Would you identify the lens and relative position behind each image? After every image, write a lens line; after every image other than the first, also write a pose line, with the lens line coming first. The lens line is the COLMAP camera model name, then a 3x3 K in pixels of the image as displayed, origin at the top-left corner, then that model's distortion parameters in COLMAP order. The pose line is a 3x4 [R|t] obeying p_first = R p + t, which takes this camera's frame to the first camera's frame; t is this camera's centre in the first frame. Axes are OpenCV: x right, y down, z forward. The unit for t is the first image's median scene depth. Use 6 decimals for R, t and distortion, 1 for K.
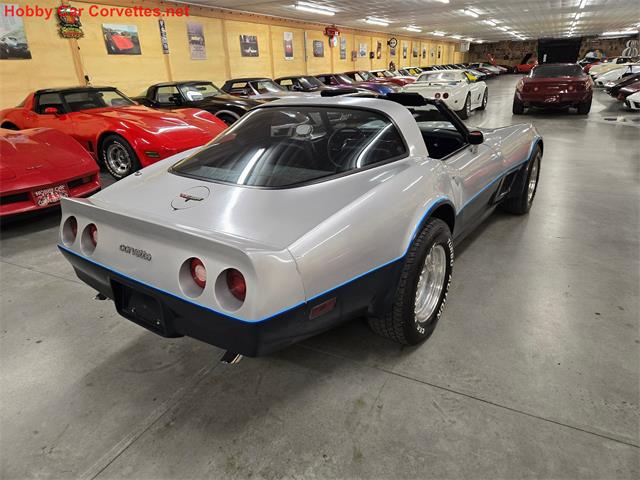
lens RADIAL K [[426.6, 0, 315.1], [0, 426.6, 234.0], [0, 0, 1]] dist [0.057220, -0.048471]
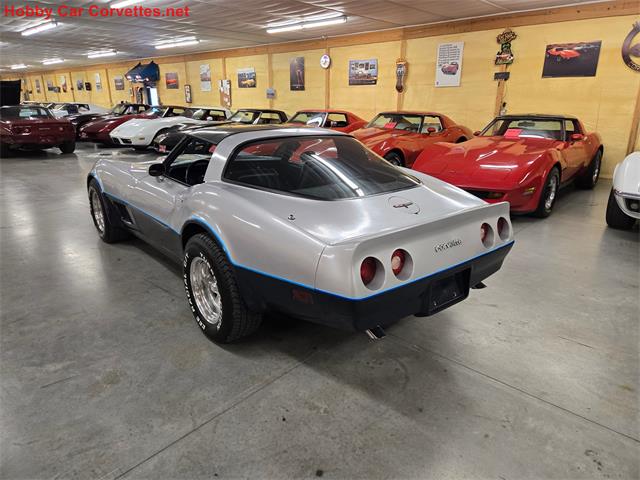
lens RADIAL K [[426.6, 0, 321.7], [0, 426.6, 236.4], [0, 0, 1]] dist [0.057220, -0.048471]
pose [[0.245373, -0.250147, 0.936600, -0.152516], [0.331629, 0.929506, 0.161371, -0.027856], [-0.910941, 0.271008, 0.311032, 0.086464]]
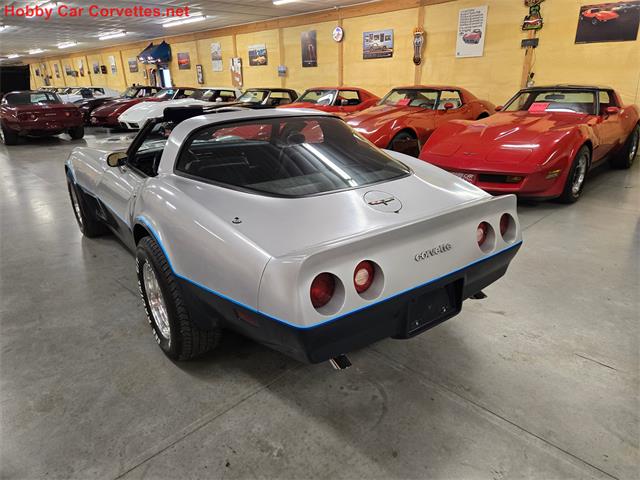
lens RADIAL K [[426.6, 0, 321.6], [0, 426.6, 242.9], [0, 0, 1]] dist [0.057220, -0.048471]
pose [[0.297705, -0.306929, 0.903973, -0.127864], [0.349328, 0.916260, 0.196057, -0.024442], [-0.888449, 0.257416, 0.379994, 0.077633]]
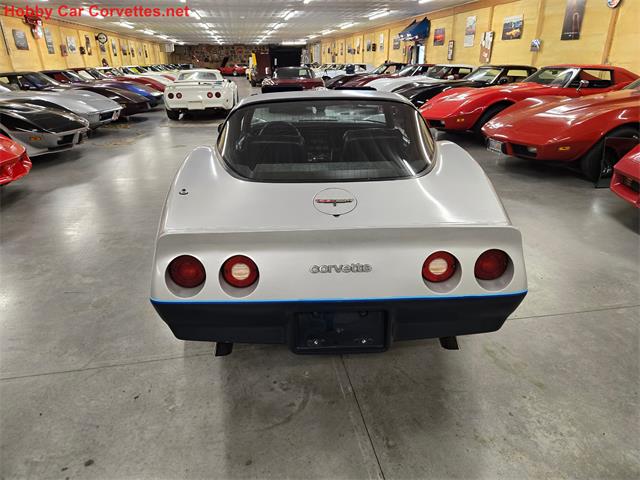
lens RADIAL K [[426.6, 0, 313.8], [0, 426.6, 234.9], [0, 0, 1]] dist [0.057220, -0.048471]
pose [[0.793775, -0.202157, 0.573633, -0.085817], [0.202394, 0.977190, 0.064311, -0.008301], [-0.573549, 0.065051, 0.816584, 0.030127]]
